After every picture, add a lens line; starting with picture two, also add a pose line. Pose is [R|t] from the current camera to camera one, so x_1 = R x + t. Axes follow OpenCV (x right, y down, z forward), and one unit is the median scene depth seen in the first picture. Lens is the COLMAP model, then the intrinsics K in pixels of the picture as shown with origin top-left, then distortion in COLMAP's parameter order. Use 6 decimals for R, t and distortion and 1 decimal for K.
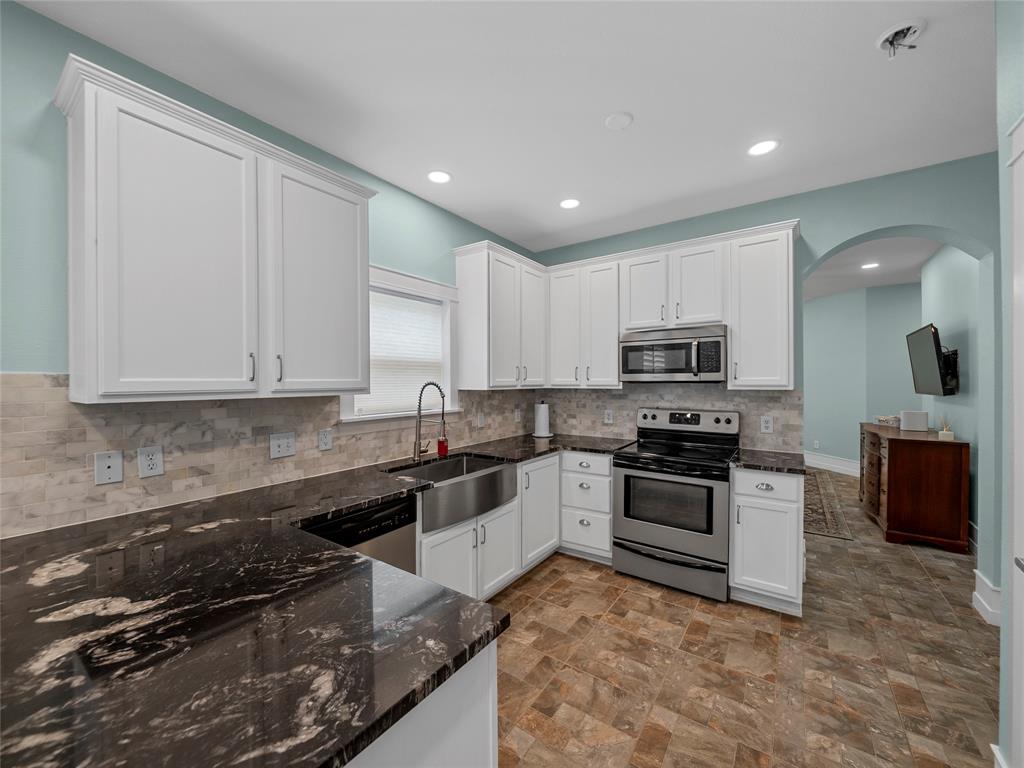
lens RADIAL K [[406.7, 0, 508.9], [0, 406.7, 384.1], [0, 0, 1]] dist [-0.006538, -0.000164]
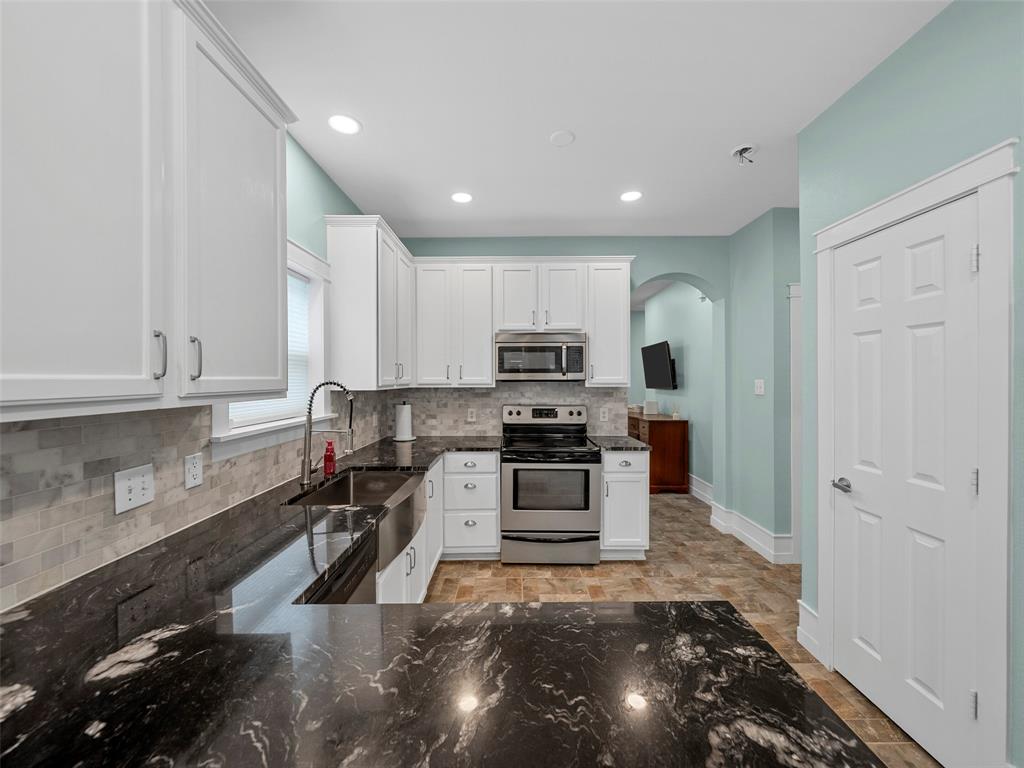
lens RADIAL K [[406.7, 0, 513.0], [0, 406.7, 380.3], [0, 0, 1]] dist [-0.006538, -0.000164]
pose [[0.814870, -0.000456, 0.579644, -0.349493], [0.004420, 0.999976, -0.005426, -0.000696], [-0.579627, 0.006984, 0.814852, 0.154202]]
